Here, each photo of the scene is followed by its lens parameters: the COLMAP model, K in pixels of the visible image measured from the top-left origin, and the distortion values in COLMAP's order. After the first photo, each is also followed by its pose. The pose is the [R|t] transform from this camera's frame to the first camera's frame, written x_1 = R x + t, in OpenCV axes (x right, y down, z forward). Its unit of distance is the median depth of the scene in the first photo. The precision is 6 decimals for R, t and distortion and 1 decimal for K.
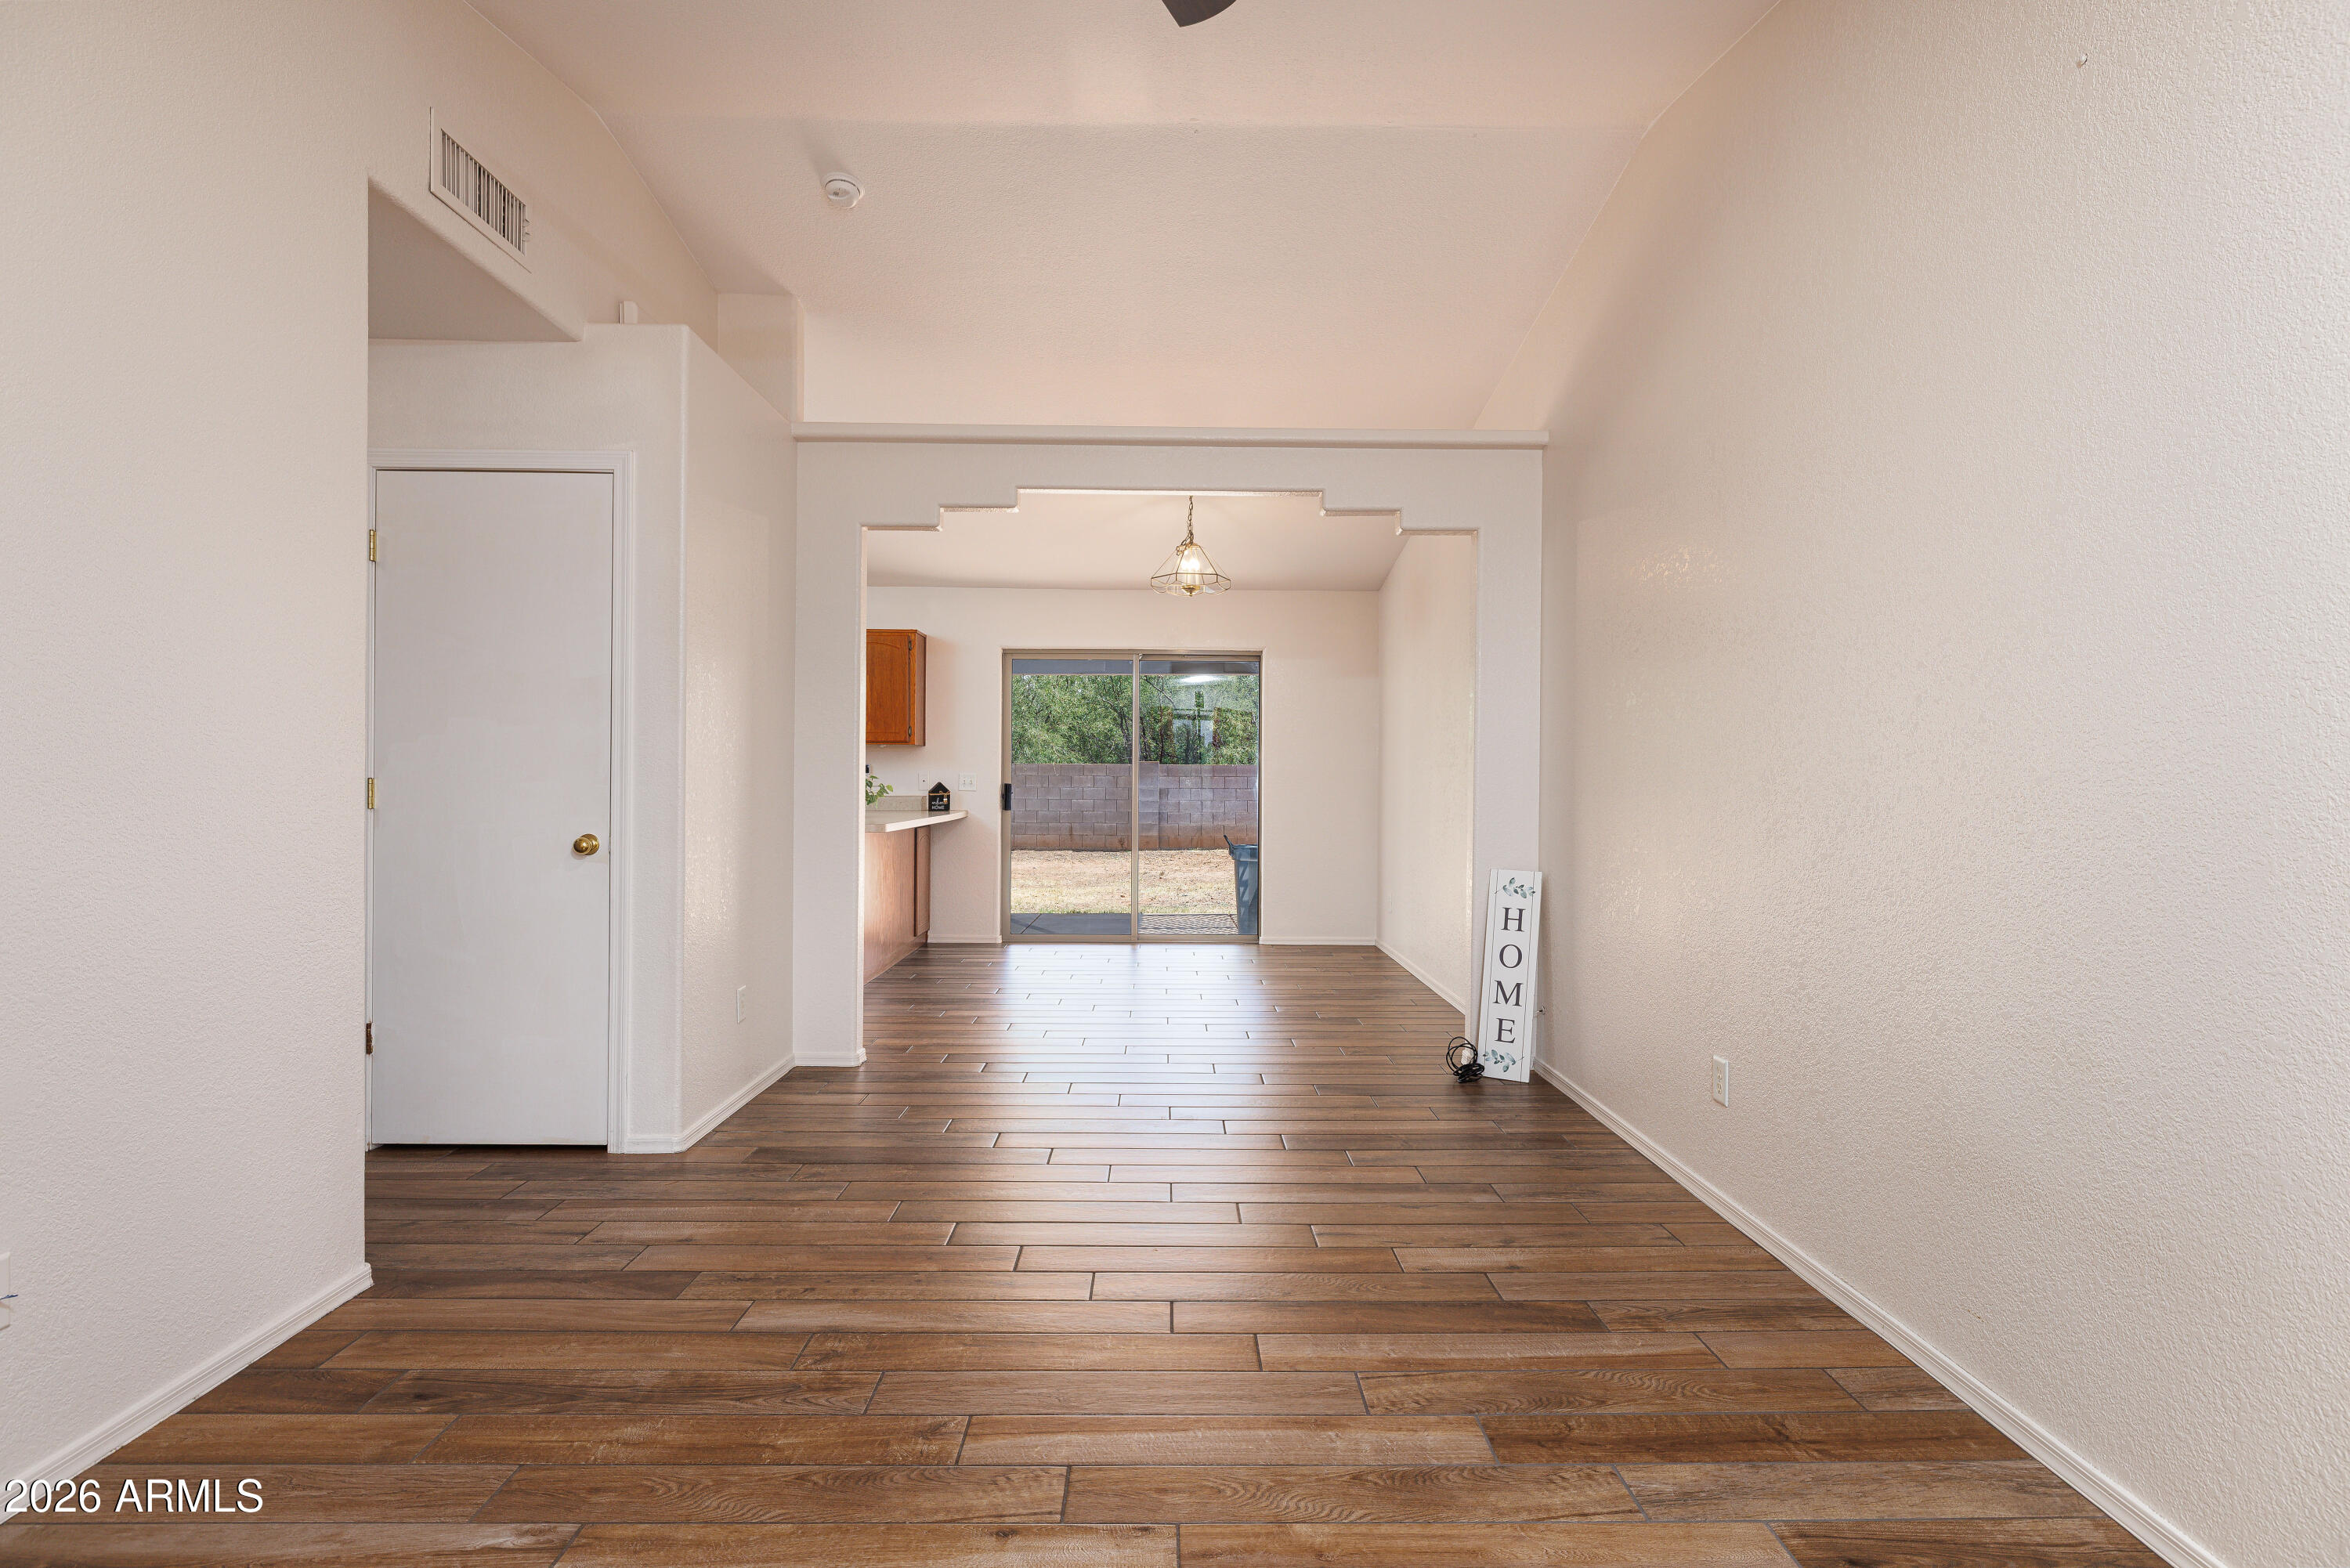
lens RADIAL K [[1178.1, 0, 1175.0], [0, 1178.1, 784.0], [0, 0, 1]] dist [0.001030, 0.000119]
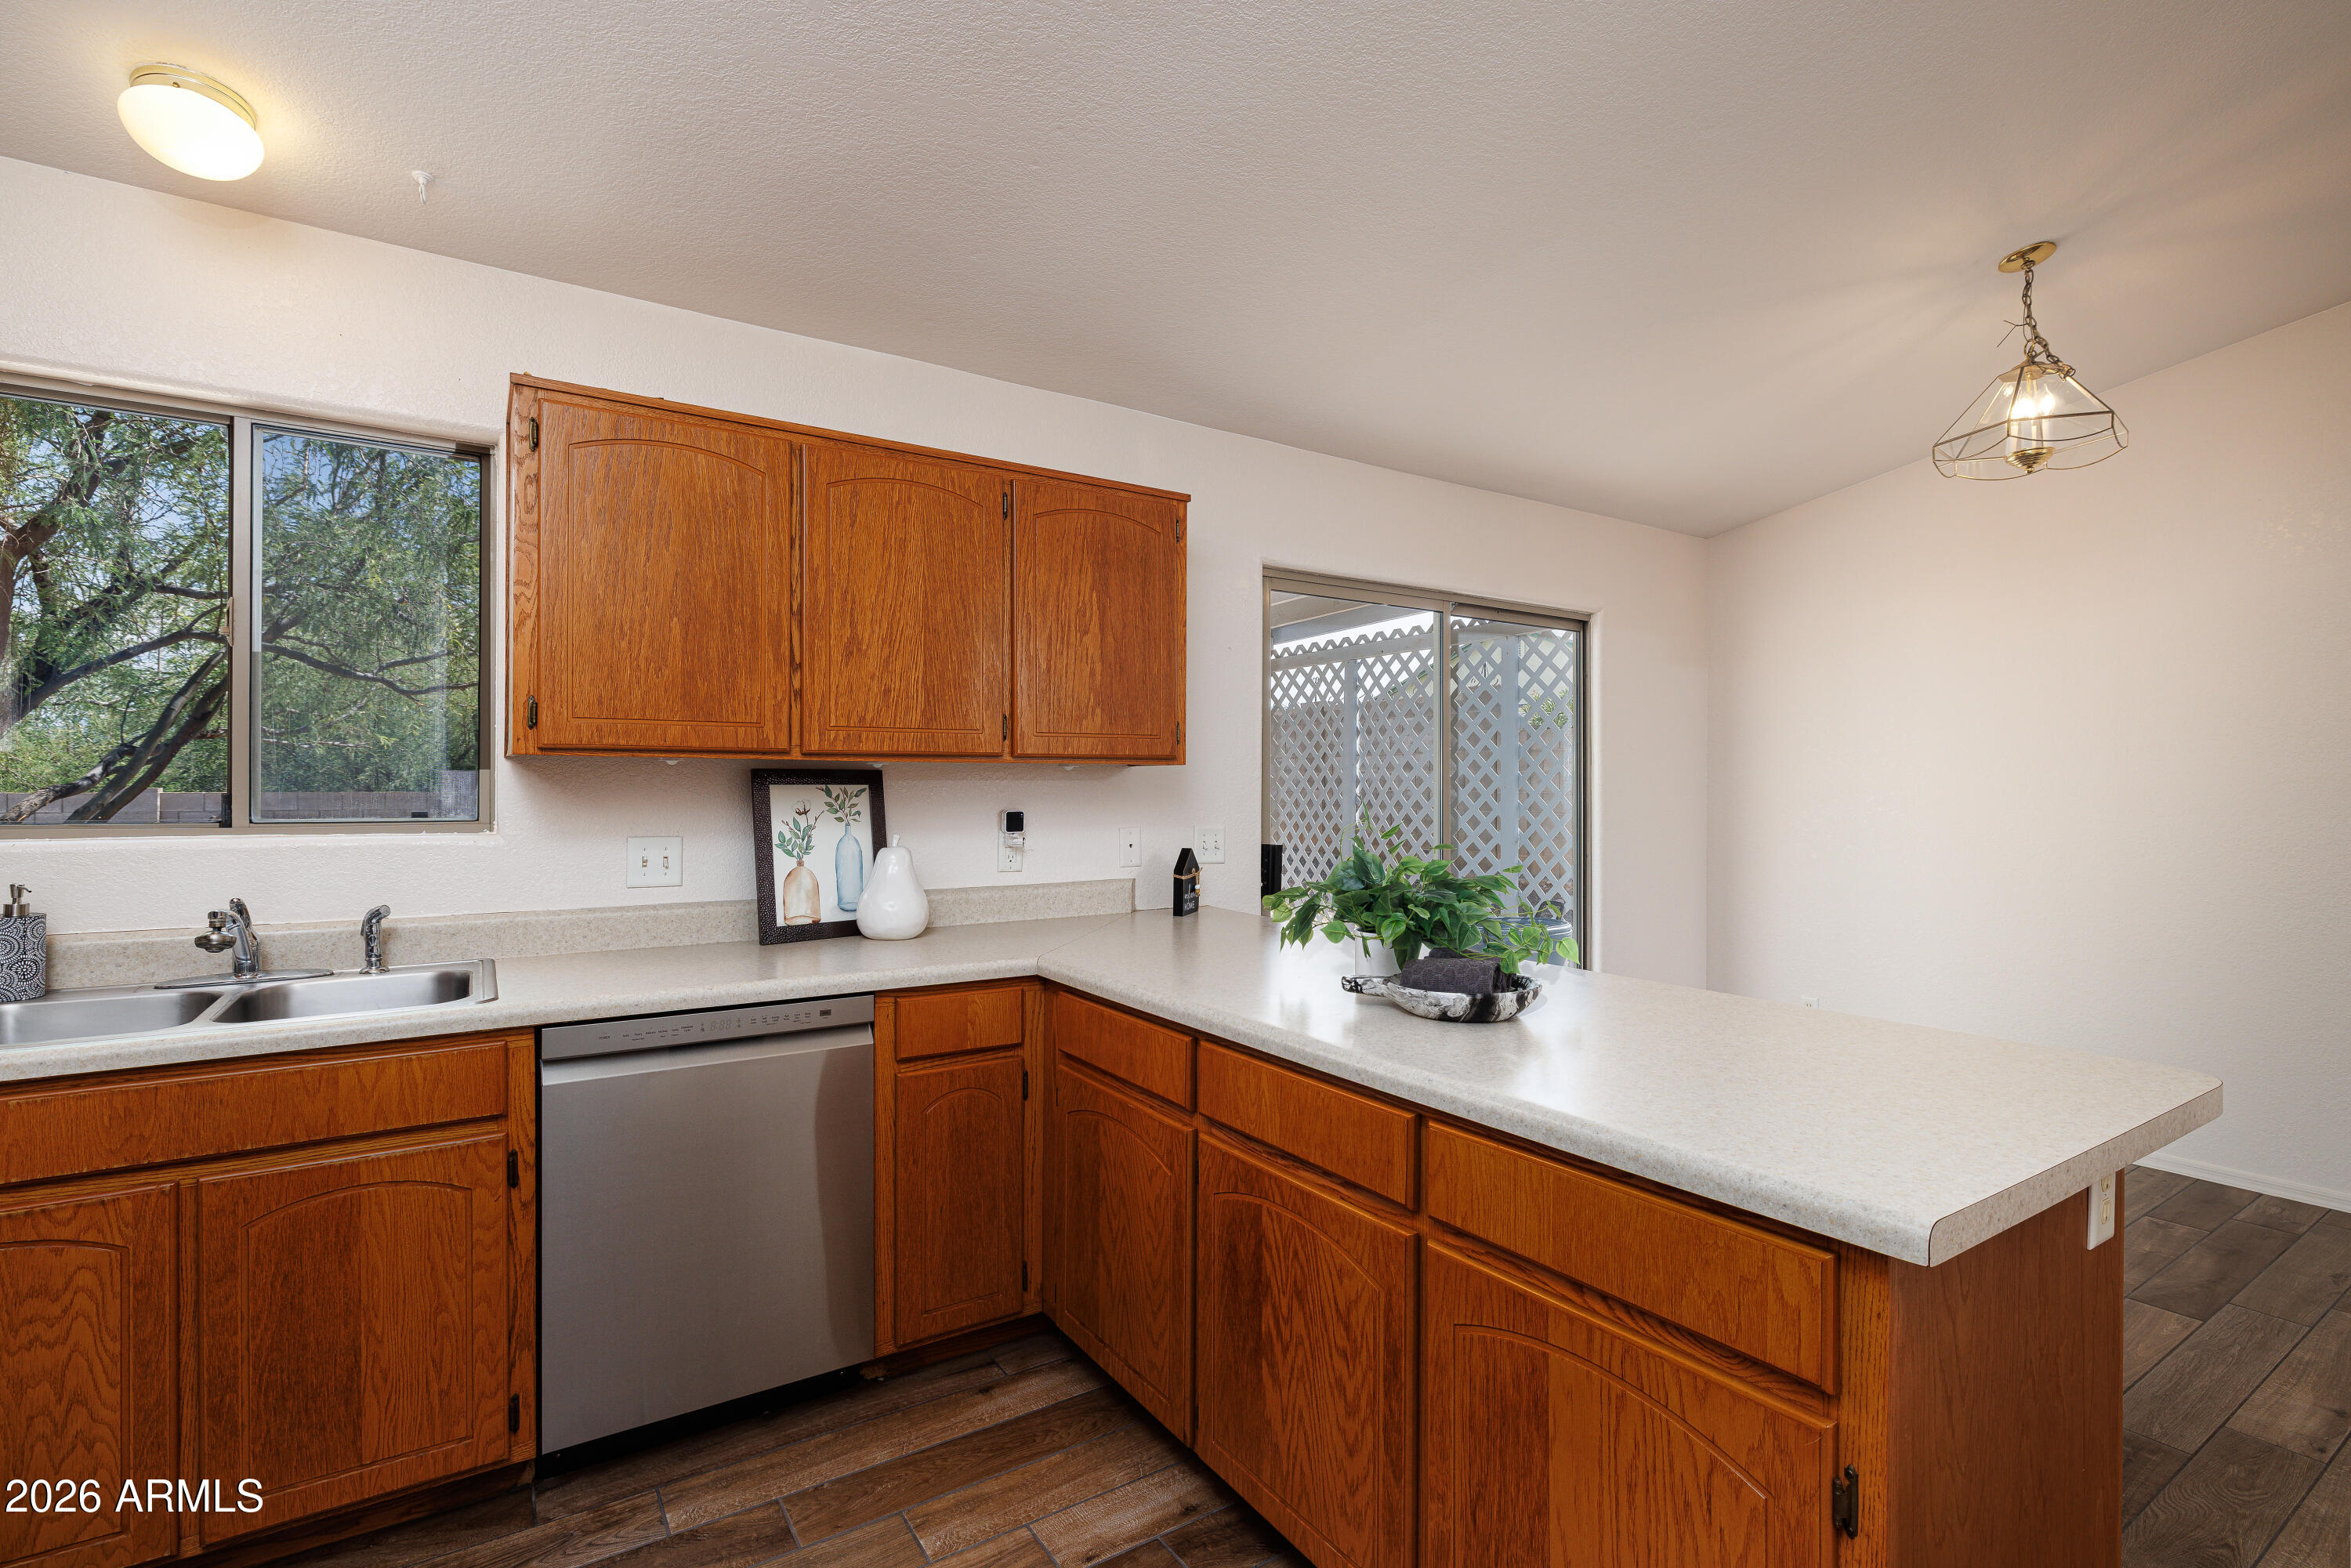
lens RADIAL K [[1082.4, 0, 1169.4], [0, 1082.4, 777.0], [0, 0, 1]] dist [-0.010662, 0.003153]
pose [[0.838503, -0.000669, 0.544896, -0.419105], [0.006727, 0.999936, -0.009123, -0.024144], [-0.544855, 0.011316, 0.838454, 0.647033]]
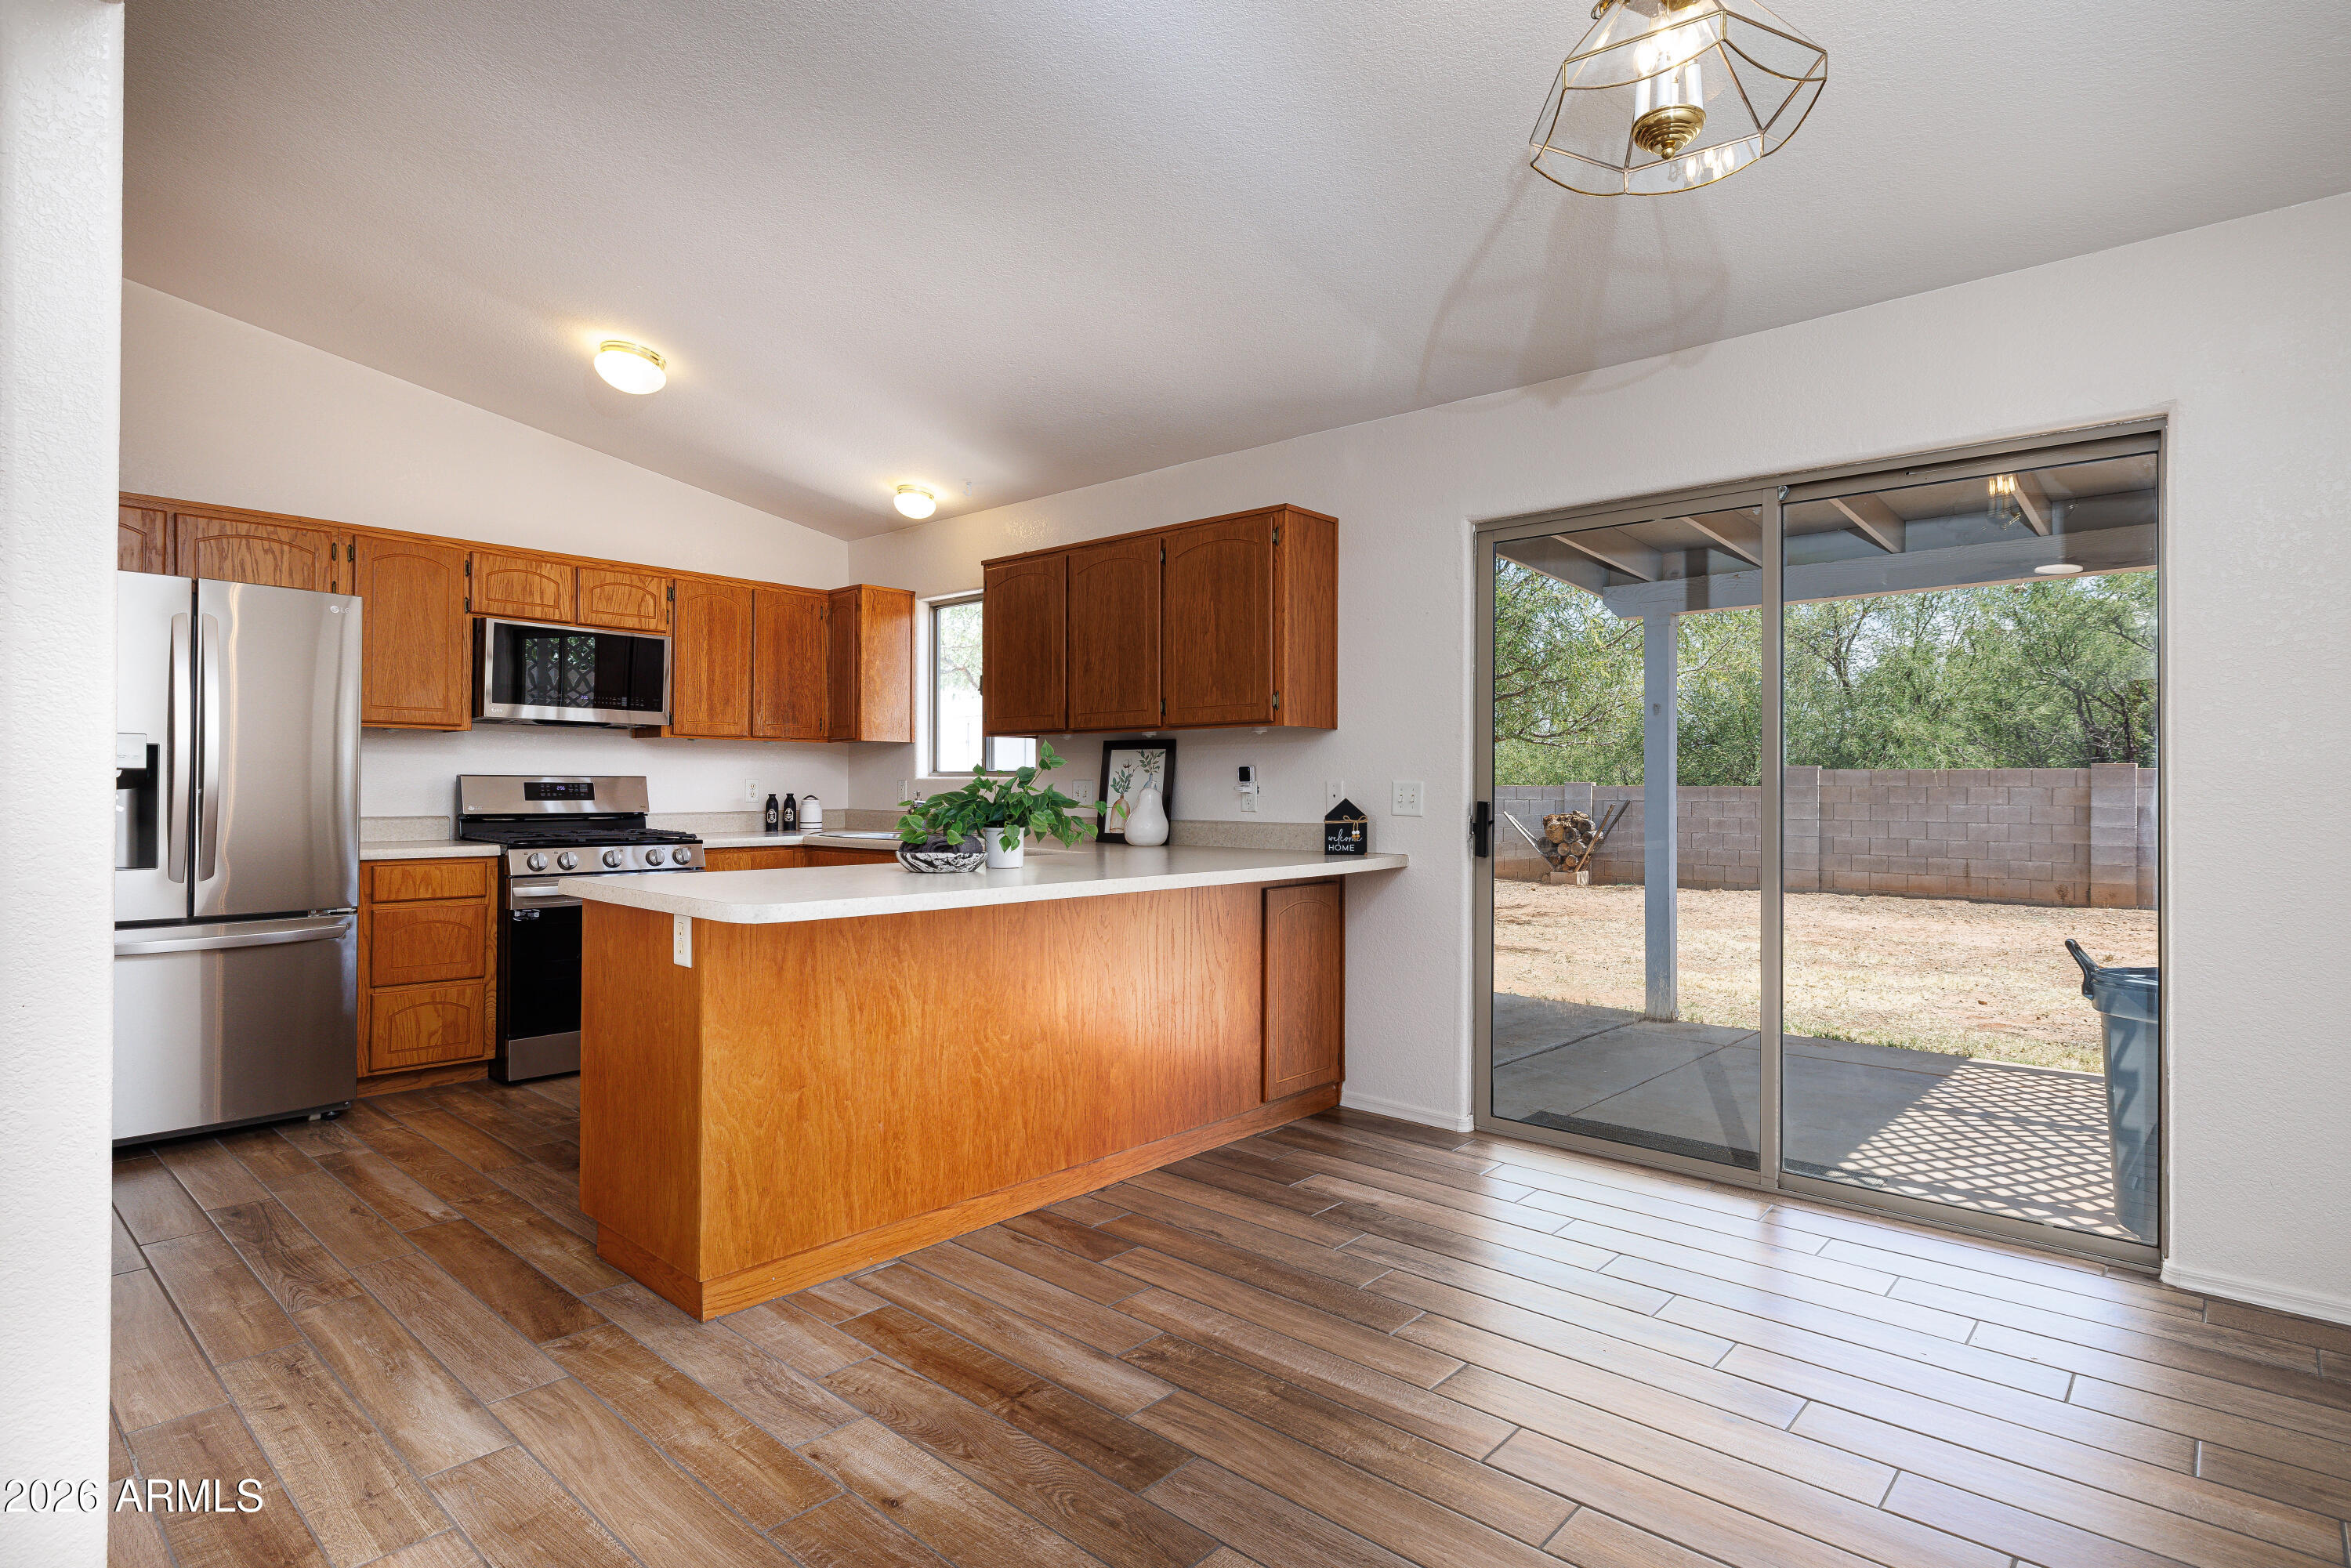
lens RADIAL K [[1205.2, 0, 1180.8], [0, 1205.2, 779.3], [0, 0, 1]] dist [-0.002243, 0.000106]
pose [[0.744188, -0.007526, -0.667928, 0.093915], [-0.002625, 0.999896, -0.014190, -0.001958], [0.667965, 0.012313, 0.744091, 0.551270]]
